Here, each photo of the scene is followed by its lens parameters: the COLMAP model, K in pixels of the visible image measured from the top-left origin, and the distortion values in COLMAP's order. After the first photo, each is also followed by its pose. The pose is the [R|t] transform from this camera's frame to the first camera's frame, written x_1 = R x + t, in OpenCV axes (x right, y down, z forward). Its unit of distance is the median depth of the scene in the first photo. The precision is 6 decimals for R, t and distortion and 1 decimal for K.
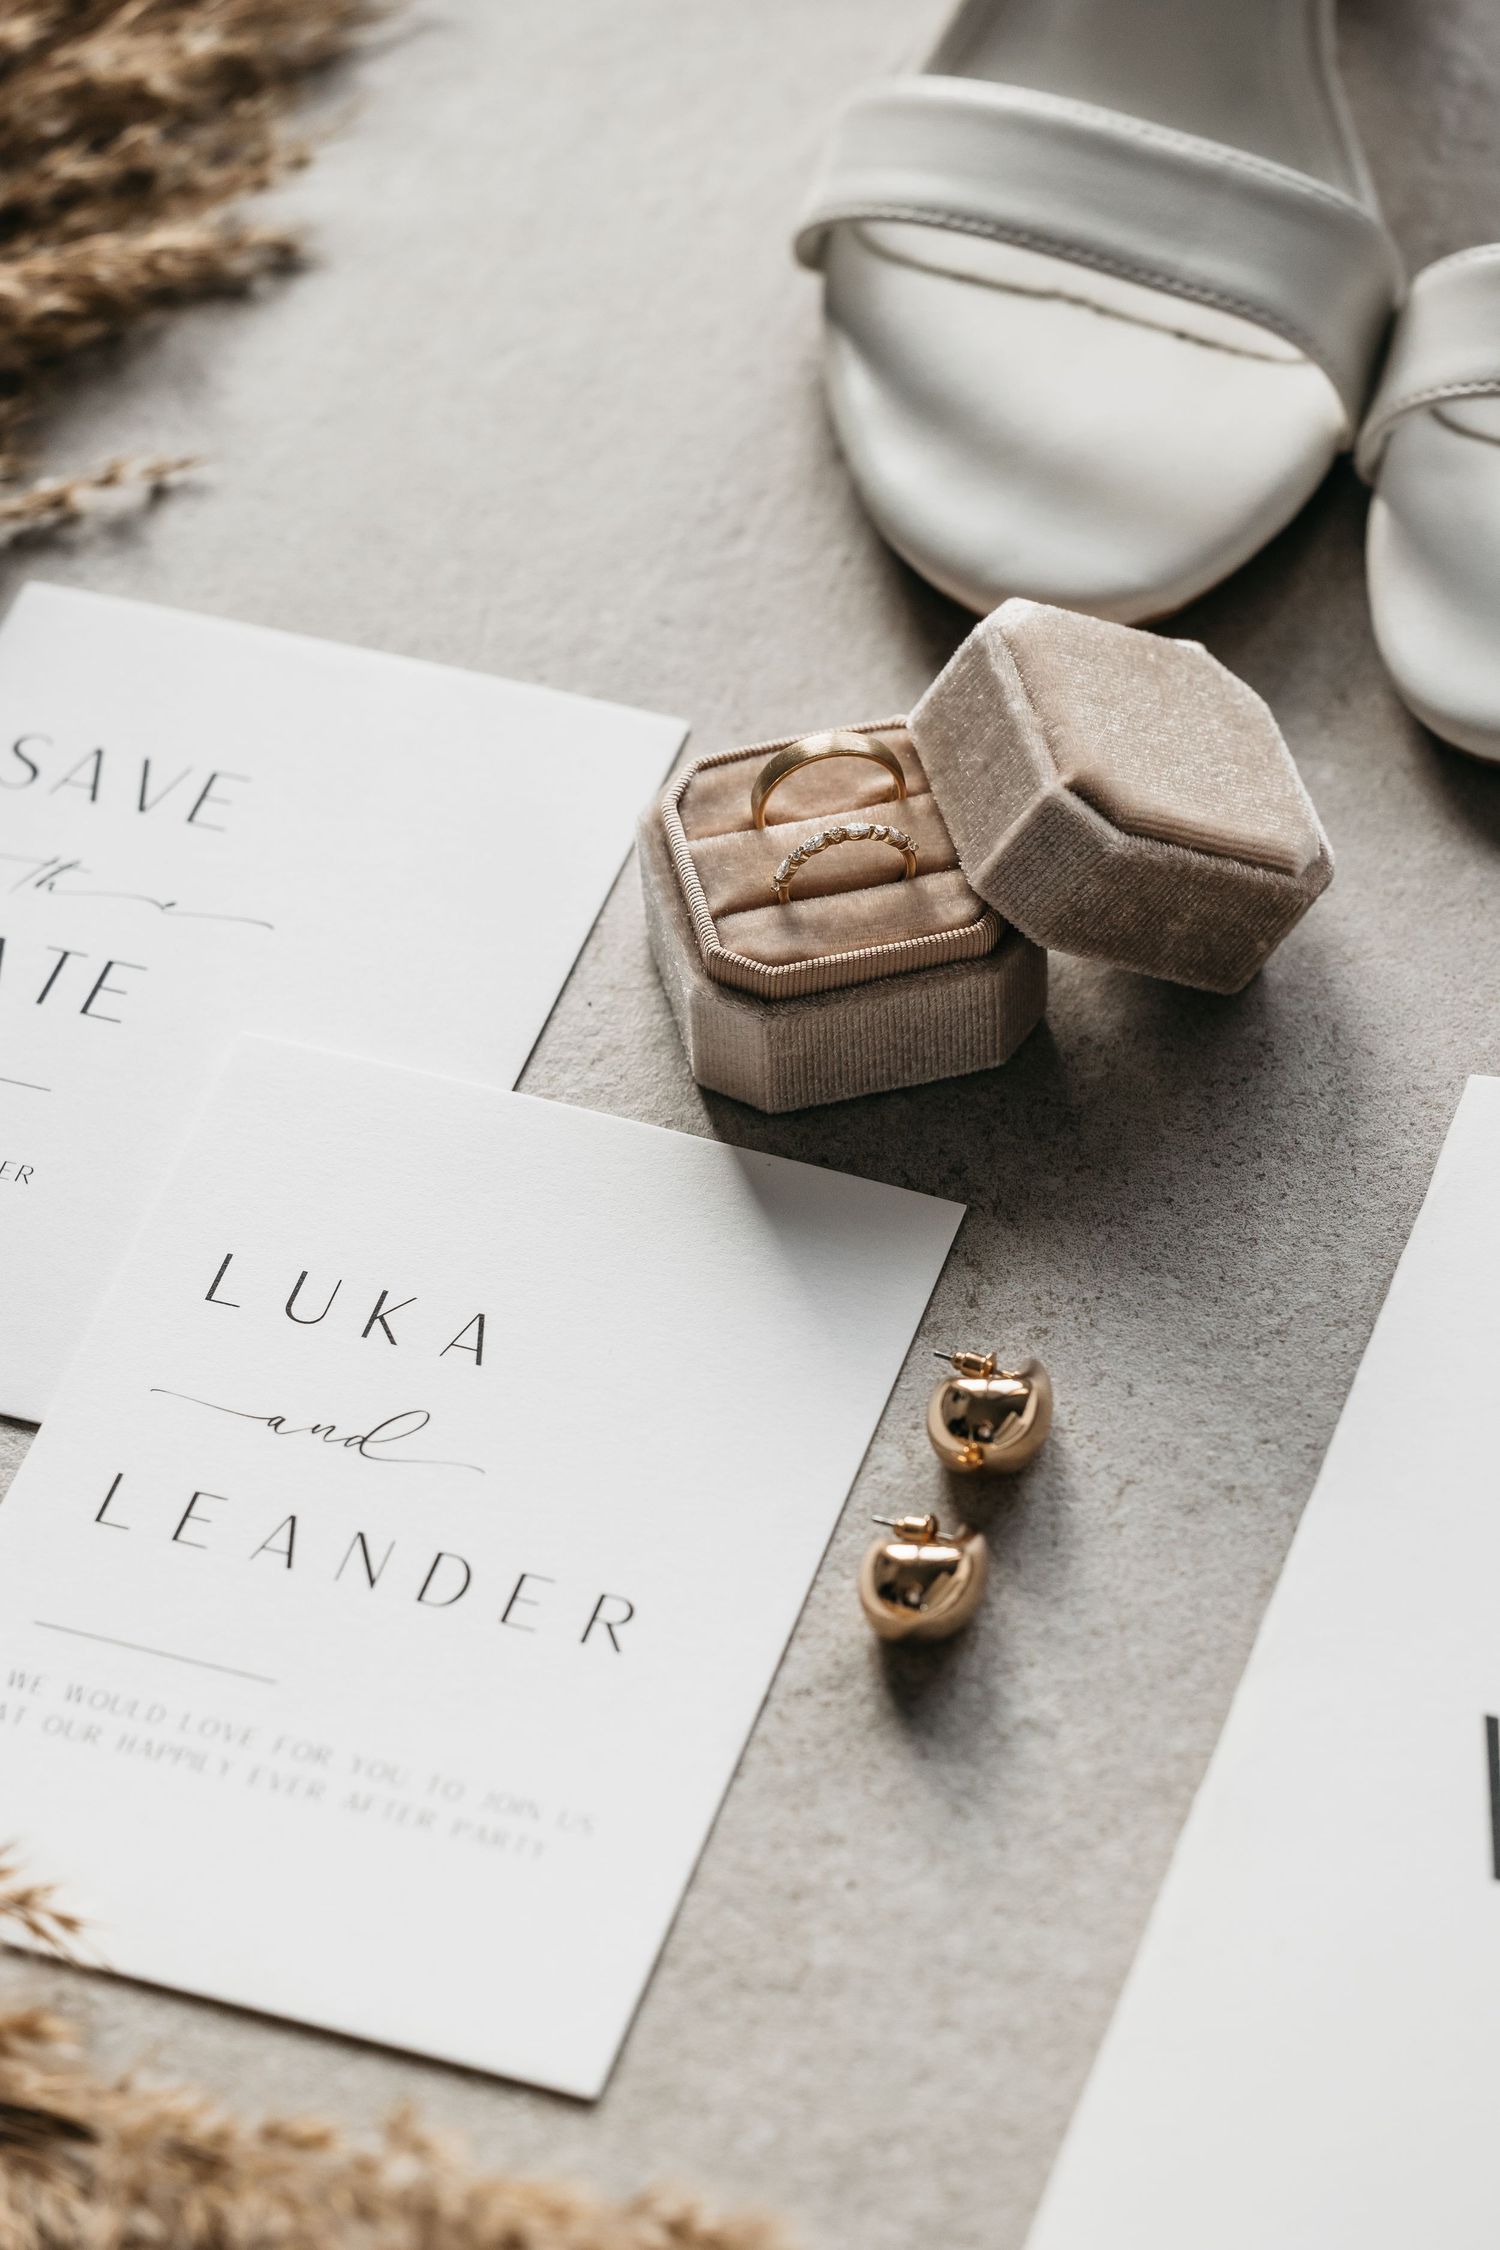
lens RADIAL K [[6571.1, 0, 631.0], [0, 6571.1, 1124.9], [0, 0, 1]] dist [0.064433, 0.435902]
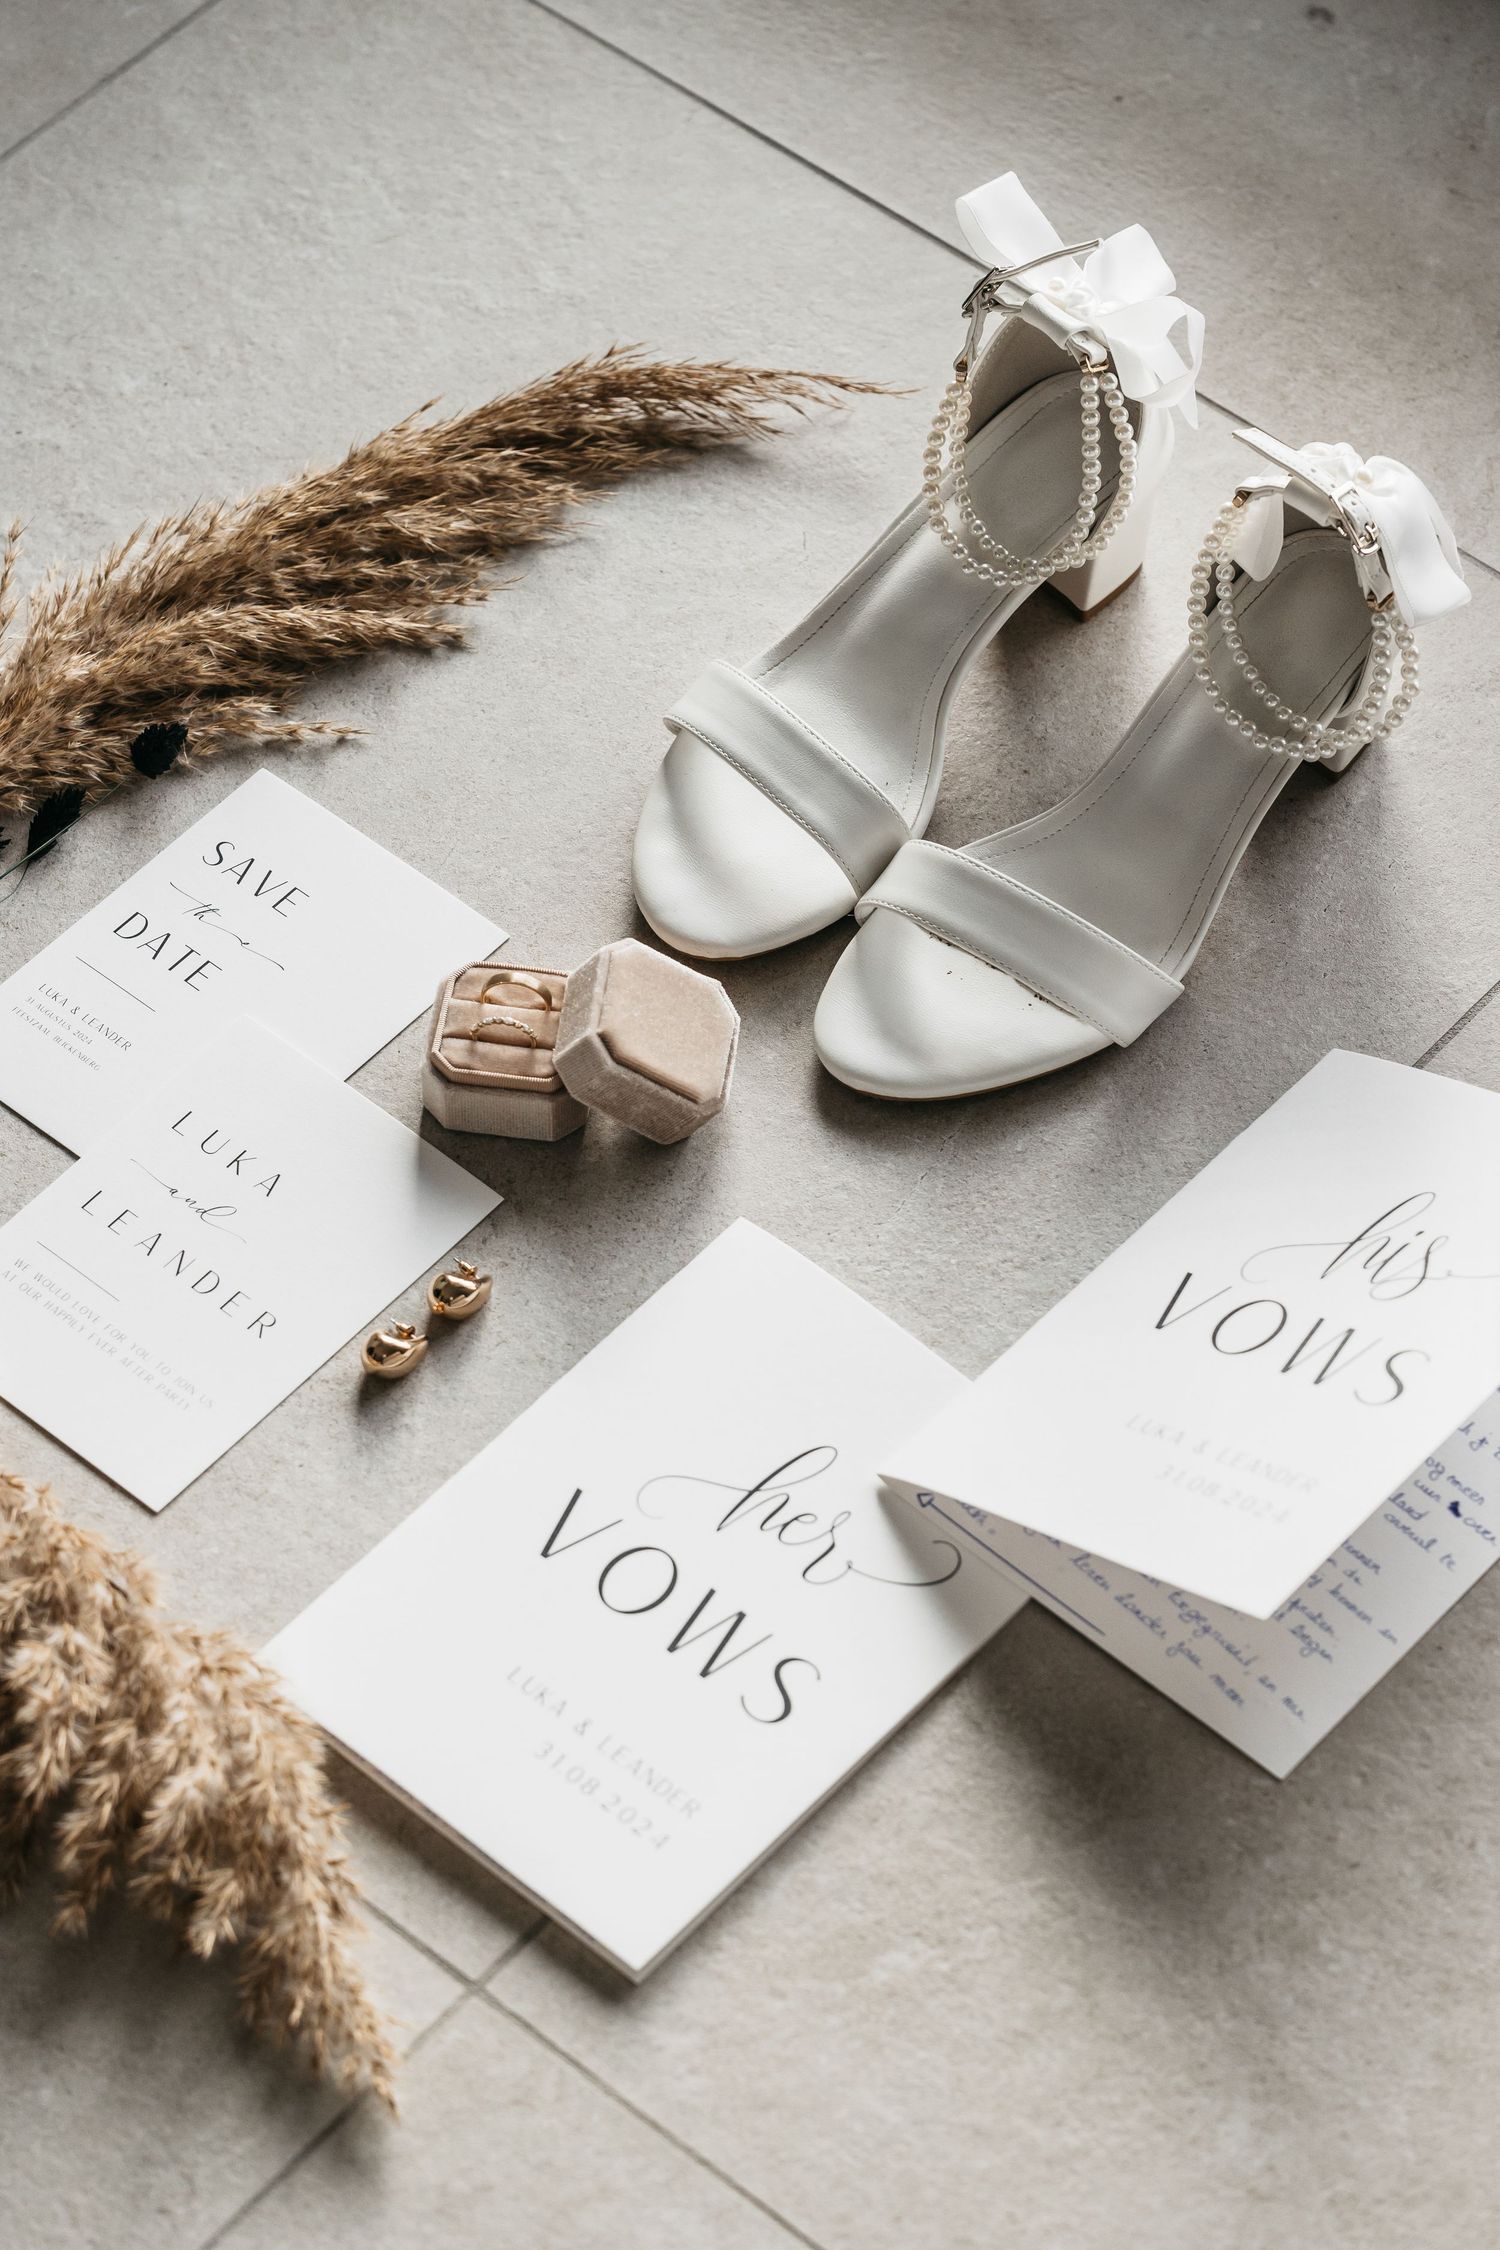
lens RADIAL K [[6571.1, 0, 631.0], [0, 6571.1, 1124.9], [0, 0, 1]] dist [0.064433, 0.435902]
pose [[0.926248, 0.322621, -0.194887, 0.513677], [-0.306385, 0.945620, 0.109232, -0.265620], [0.219530, -0.041466, 0.974724, -1.137117]]
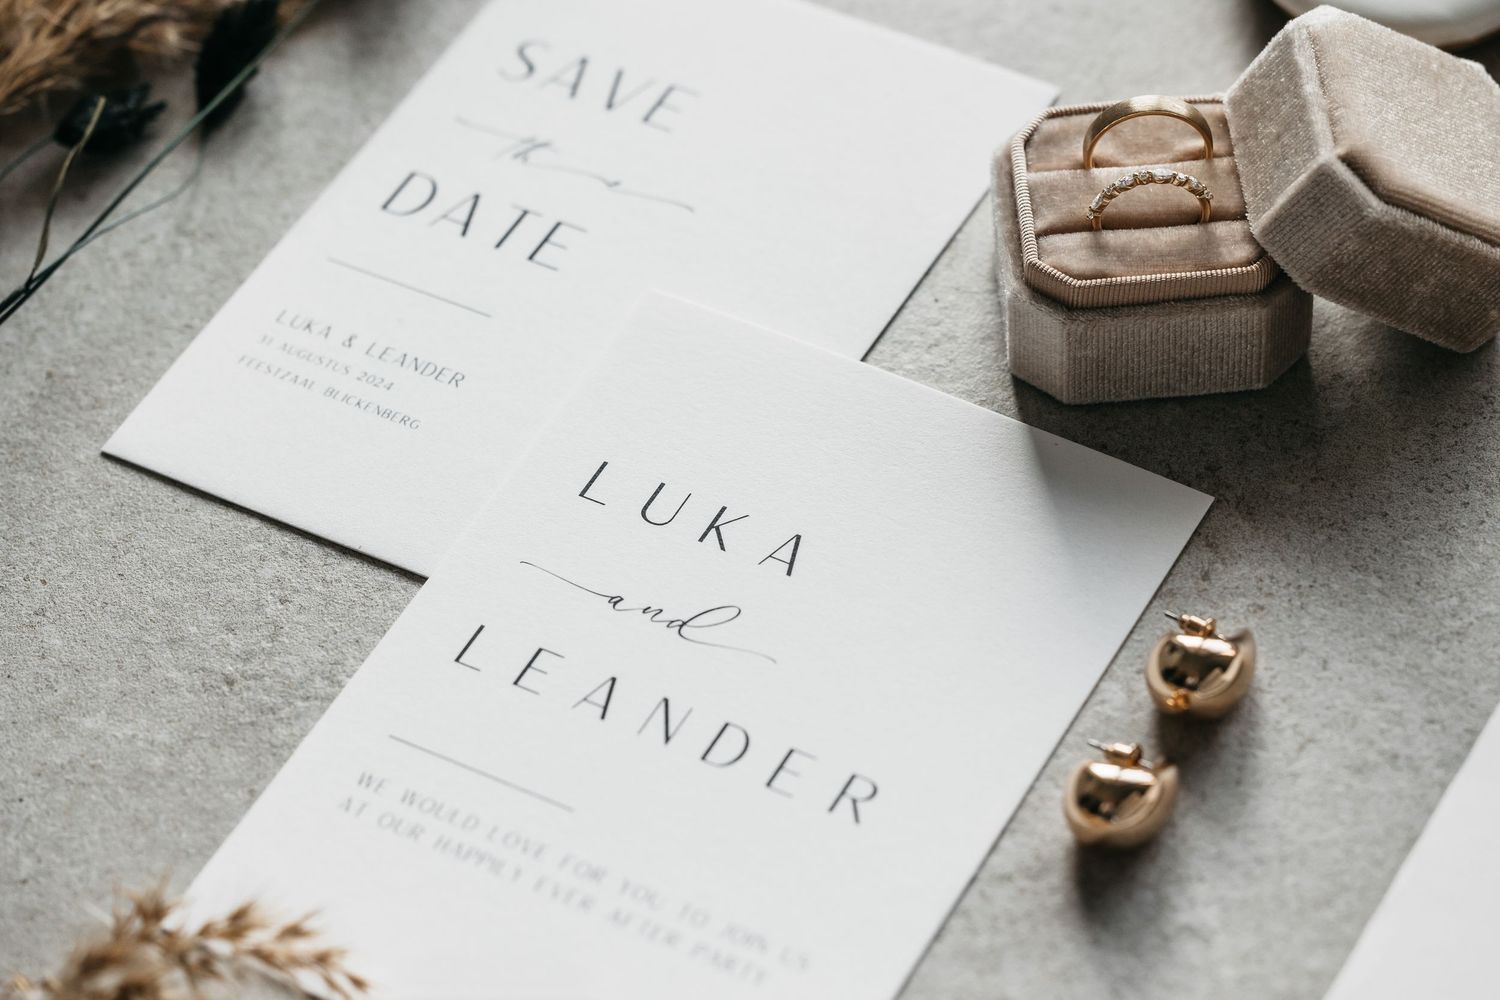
lens RADIAL K [[4380.7, 0, 749.5], [0, 4380.7, 481.6], [0, 0, 1]] dist [0.064433, 0.435902]
pose [[0.985113, 0.123857, -0.119210, 0.062895], [-0.125017, 0.992152, -0.002268, 0.021931], [0.117993, 0.017137, 0.992867, 0.198335]]
